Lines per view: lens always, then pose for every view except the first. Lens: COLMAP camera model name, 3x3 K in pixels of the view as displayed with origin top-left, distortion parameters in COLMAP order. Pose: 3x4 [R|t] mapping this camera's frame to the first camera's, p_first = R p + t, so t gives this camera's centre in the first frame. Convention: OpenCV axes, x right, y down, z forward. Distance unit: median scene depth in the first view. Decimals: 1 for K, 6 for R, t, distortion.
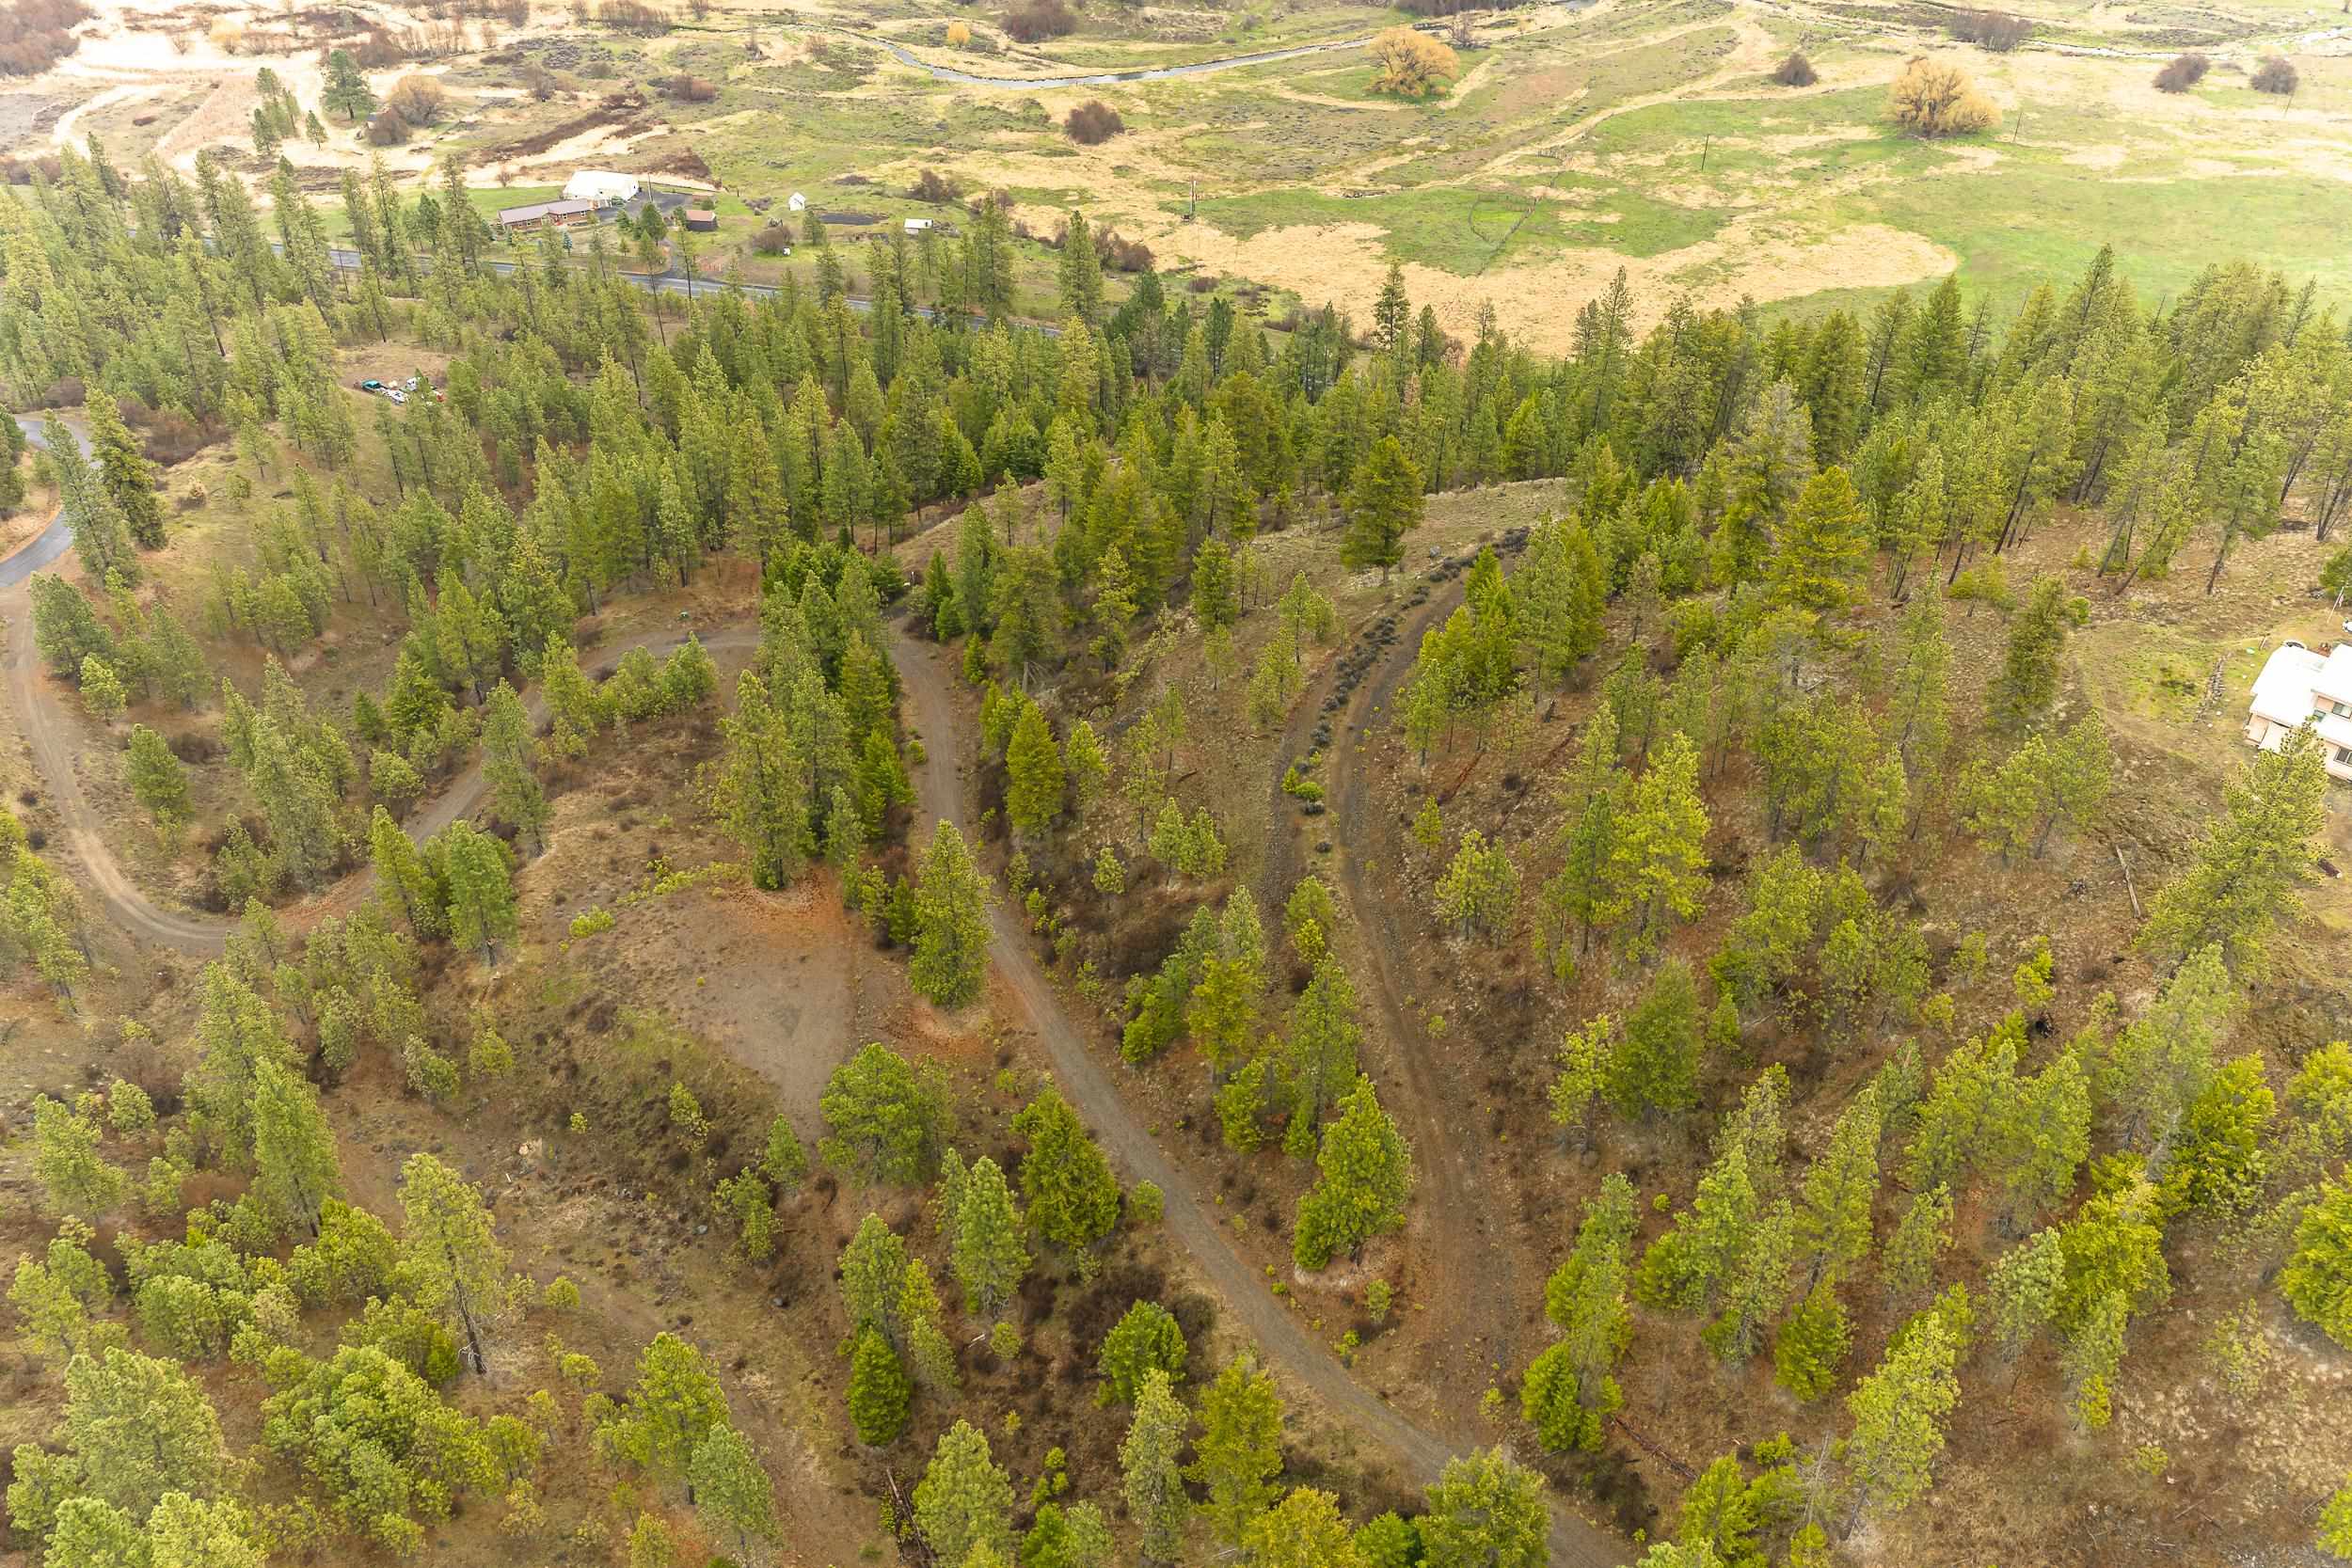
lens RADIAL K [[1974.6, 0, 1184.7], [0, 1974.6, 784.2], [0, 0, 1]] dist [-0.028397, 0.021668]
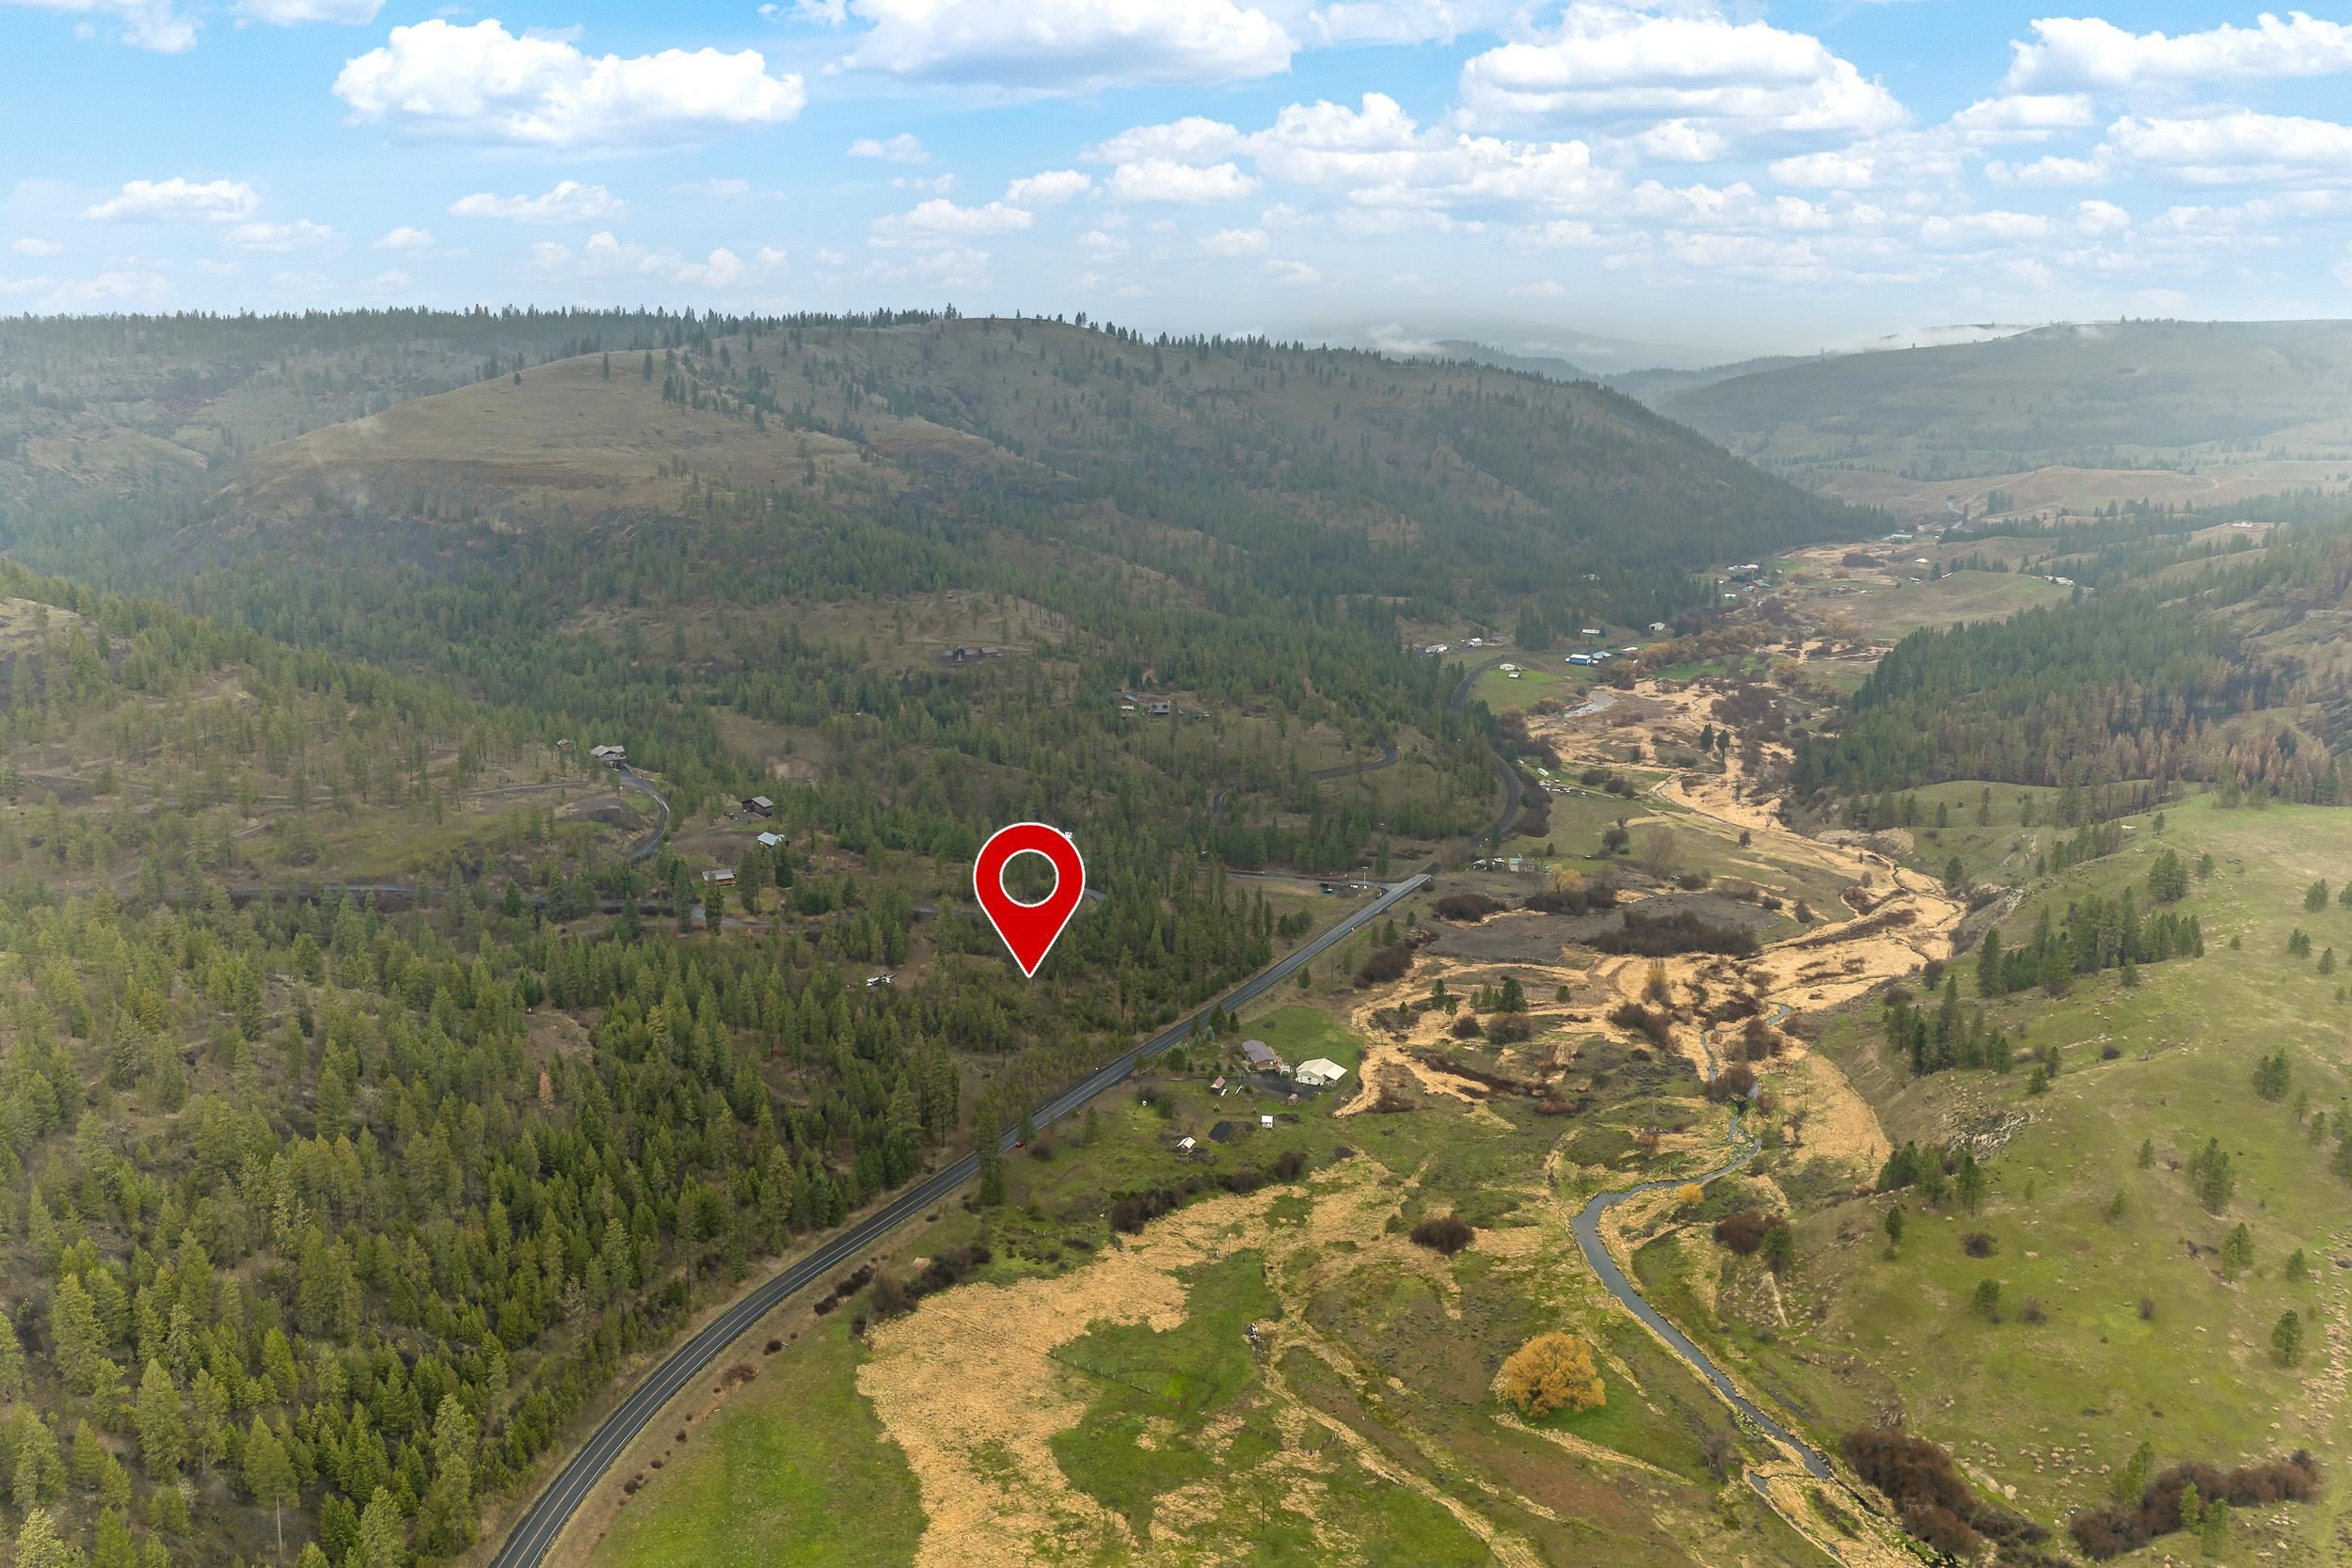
lens RADIAL K [[1974.6, 0, 1181.9], [0, 1974.6, 785.0], [0, 0, 1]] dist [-0.028397, 0.021668]
pose [[-0.211418, 0.204631, -0.955735, 1.066346], [-0.596790, 0.747367, 0.292034, -0.815287], [0.774044, 0.632114, -0.035886, 0.817864]]
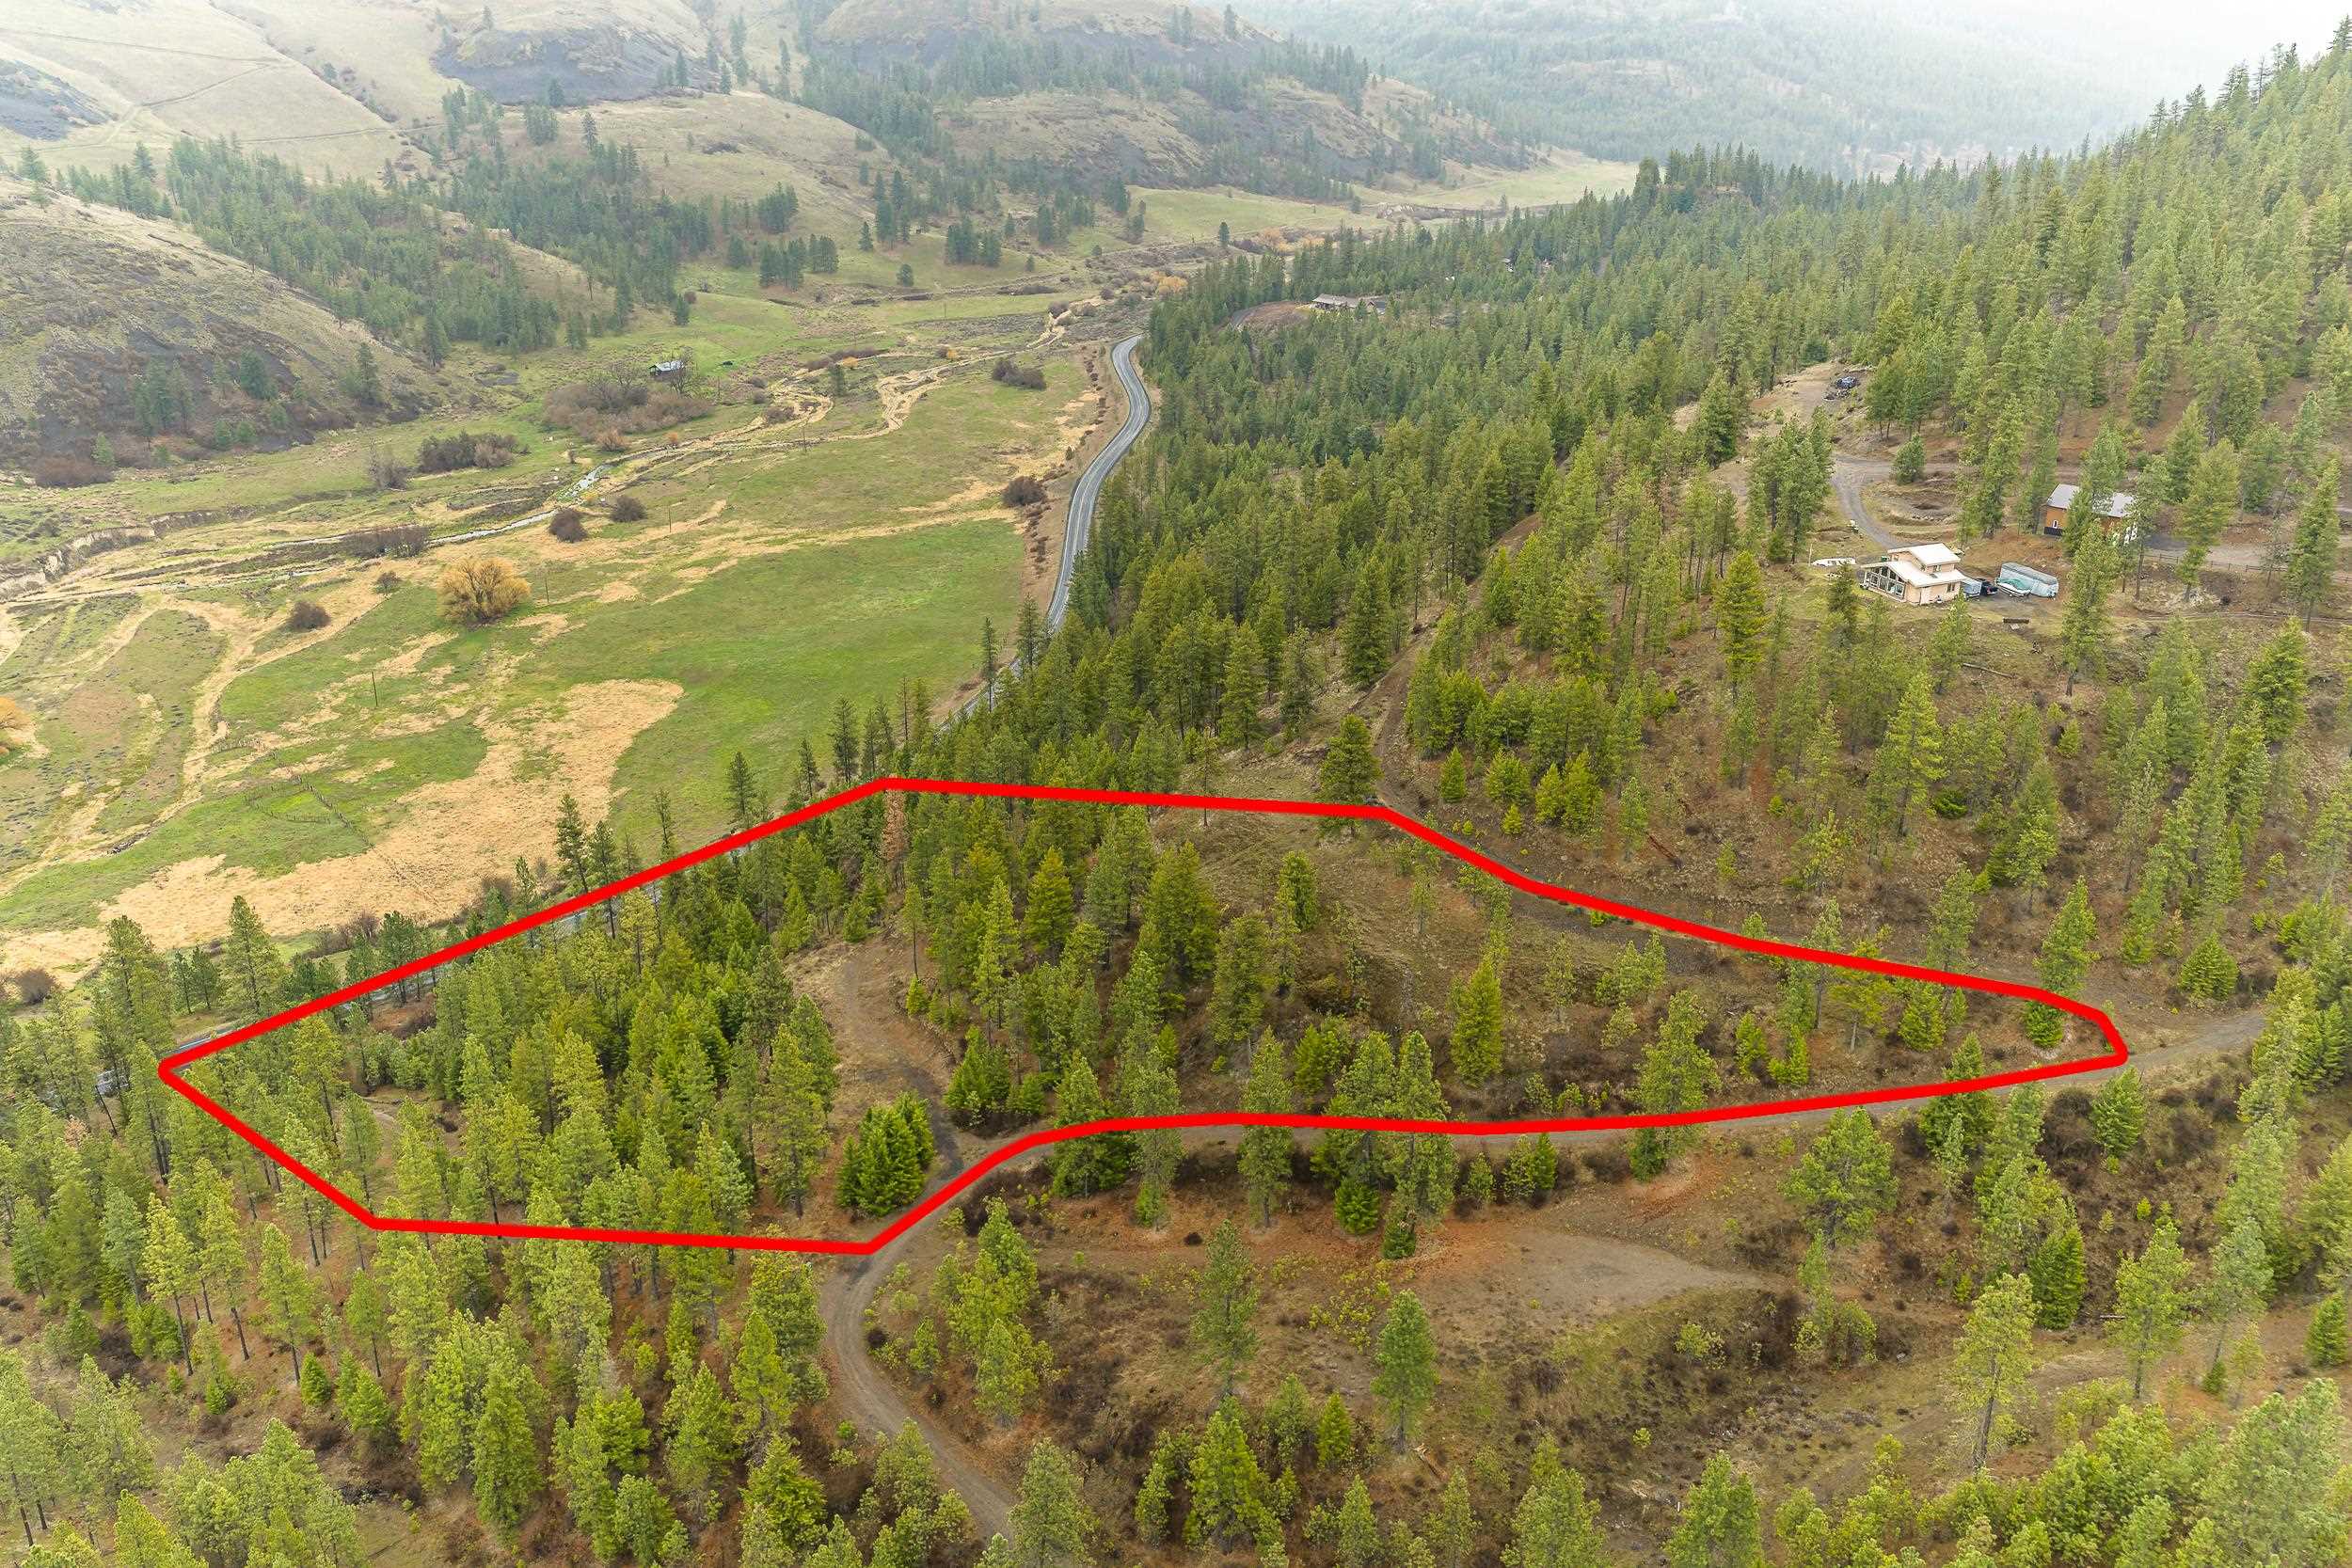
lens RADIAL K [[1974.6, 0, 1186.6], [0, 1974.6, 789.4], [0, 0, 1]] dist [-0.028397, 0.021668]
pose [[0.433078, -0.347688, 0.831598, -0.425989], [0.548080, 0.834029, 0.063277, -0.115239], [-0.715578, 0.428378, 0.551761, 0.164882]]
